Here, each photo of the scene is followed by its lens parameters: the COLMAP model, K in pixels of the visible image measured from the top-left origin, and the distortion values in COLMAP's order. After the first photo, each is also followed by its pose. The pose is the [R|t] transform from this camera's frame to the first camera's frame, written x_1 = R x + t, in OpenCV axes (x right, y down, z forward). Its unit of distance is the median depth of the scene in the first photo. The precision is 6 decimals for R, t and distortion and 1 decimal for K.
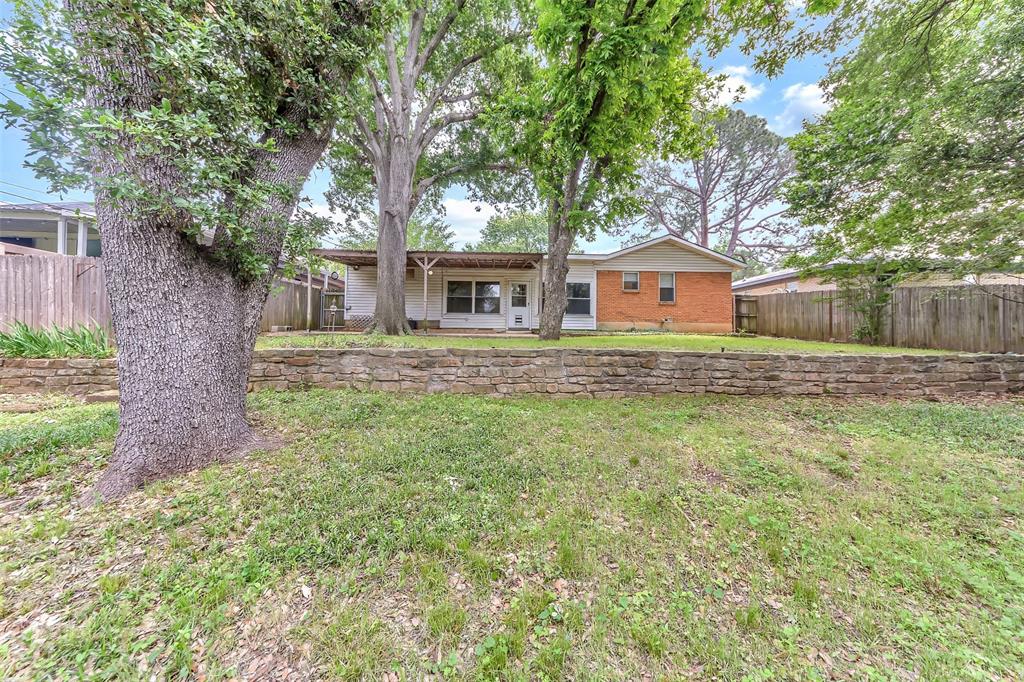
lens RADIAL K [[365.8, 0, 517.0], [0, 365.8, 324.3], [0, 0, 1]] dist [0.001356, 0.000221]
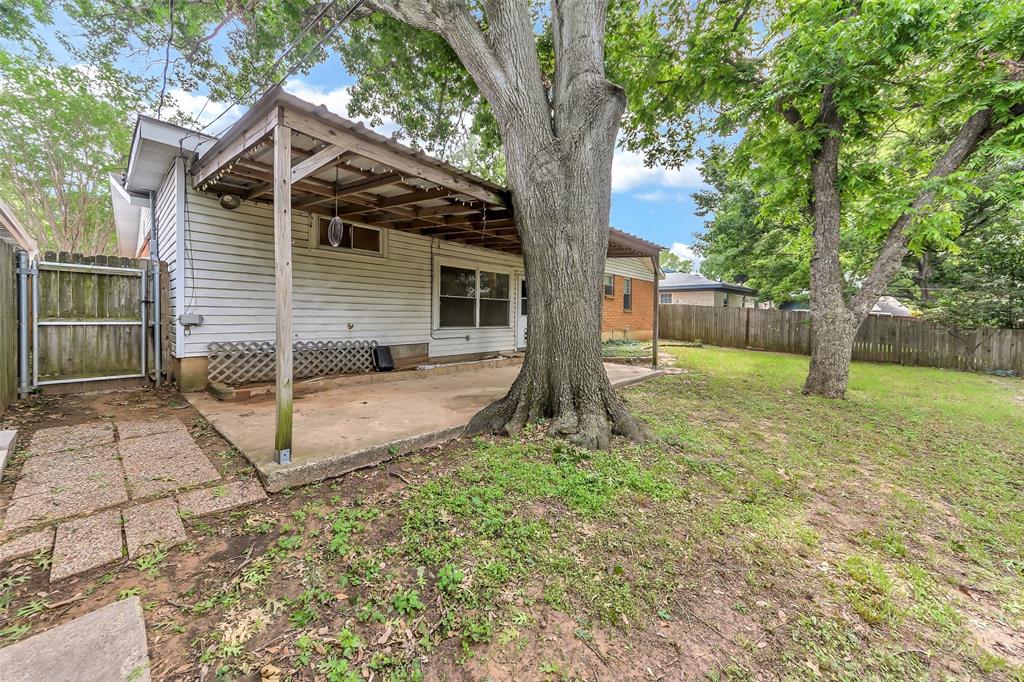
lens RADIAL K [[360.5, 0, 510.3], [0, 360.5, 321.4], [0, 0, 1]] dist [-0.000610, 0.000063]
pose [[0.705506, -0.012763, 0.708589, -0.483966], [-0.022883, 0.998906, 0.040775, -0.063566], [-0.708335, -0.044982, 0.704442, 0.571267]]
